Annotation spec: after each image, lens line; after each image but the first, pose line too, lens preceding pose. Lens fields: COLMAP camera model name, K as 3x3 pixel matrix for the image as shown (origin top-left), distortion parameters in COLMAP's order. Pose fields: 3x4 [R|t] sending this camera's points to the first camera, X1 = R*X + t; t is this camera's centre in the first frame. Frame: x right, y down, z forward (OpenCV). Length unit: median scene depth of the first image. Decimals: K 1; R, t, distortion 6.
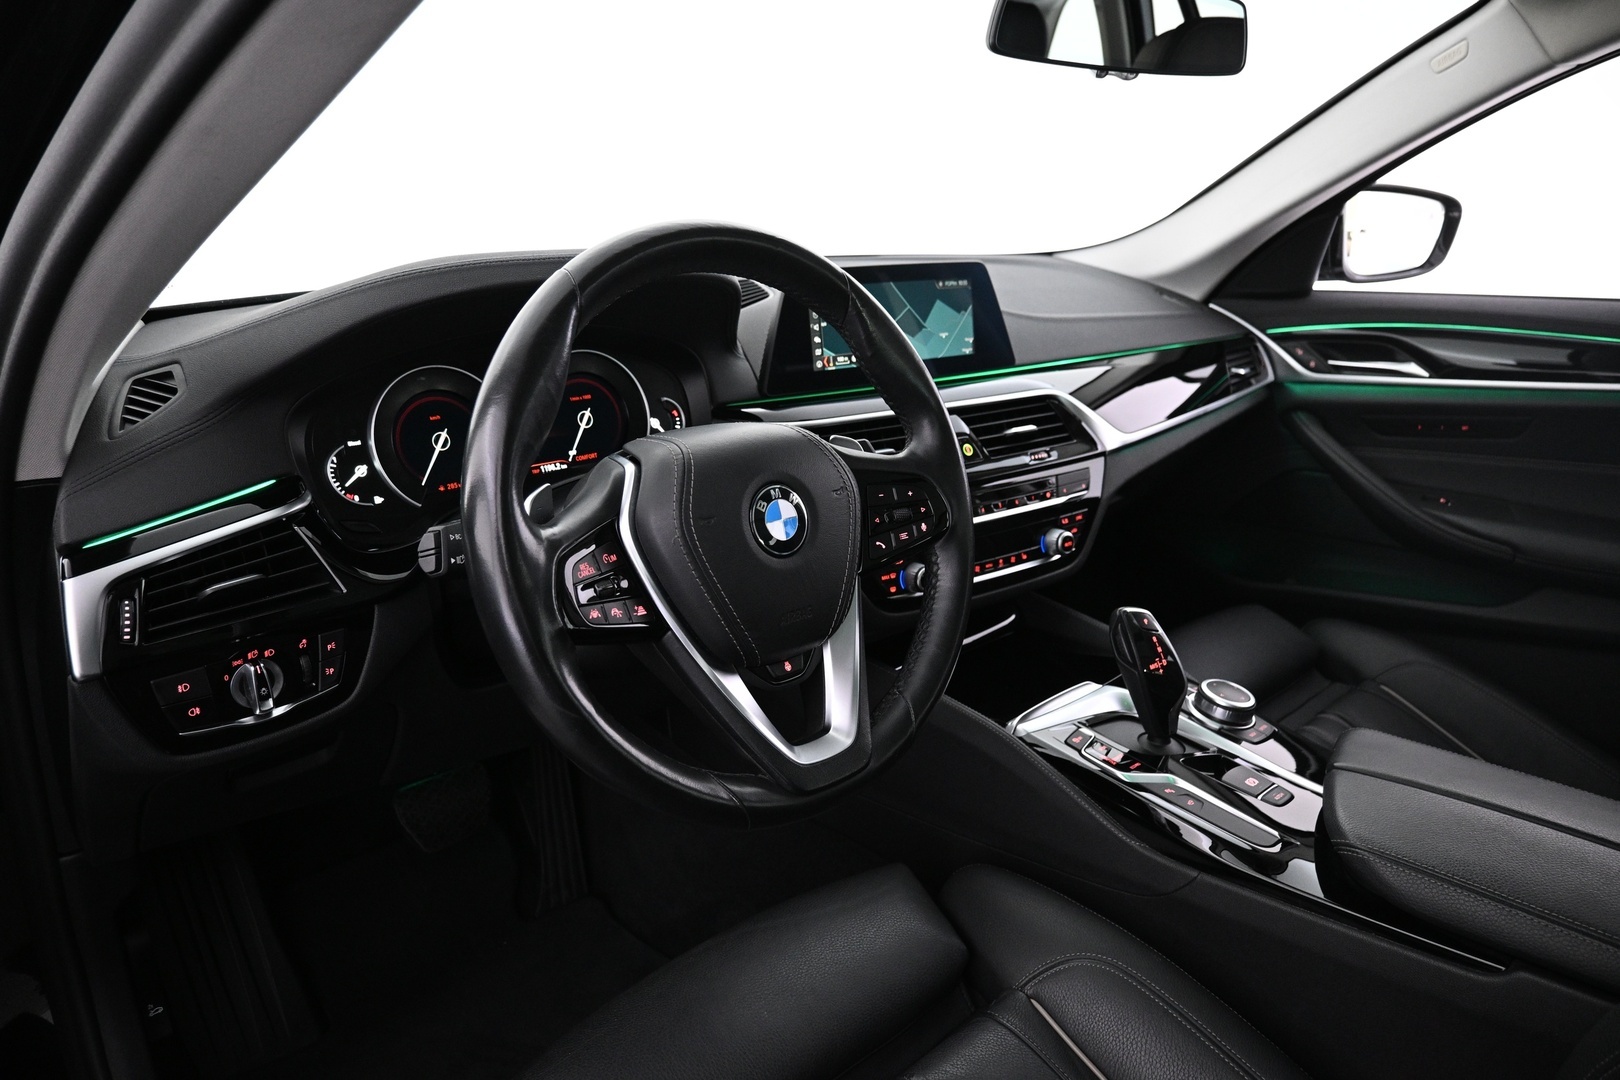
lens RADIAL K [[1103.7, 0, 810.9], [0, 1103.7, 563.0], [0, 0, 1]] dist [-0.016685, 0.001106]
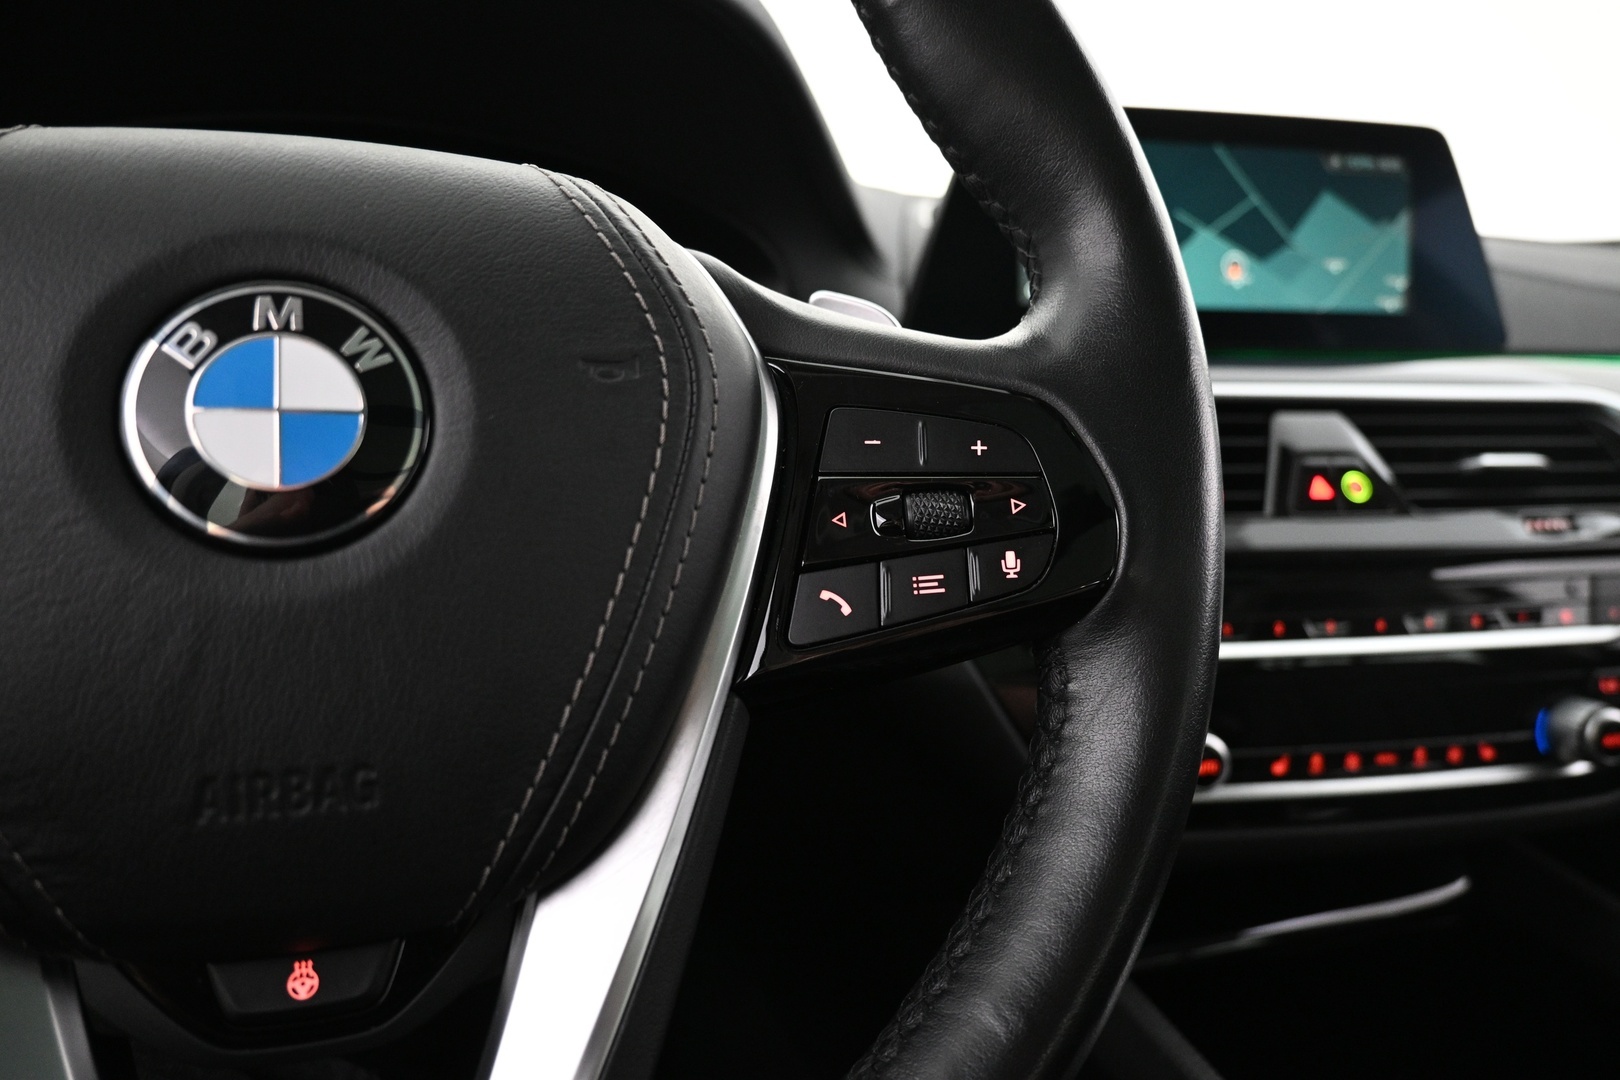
lens RADIAL K [[1103.7, 0, 810.9], [0, 1103.7, 563.0], [0, 0, 1]] dist [-0.016685, 0.001106]
pose [[0.910253, 0.089797, -0.404197, 0.123480], [-0.142522, 0.984497, -0.102243, 0.002780], [0.388750, 0.150674, 0.908939, 0.519574]]
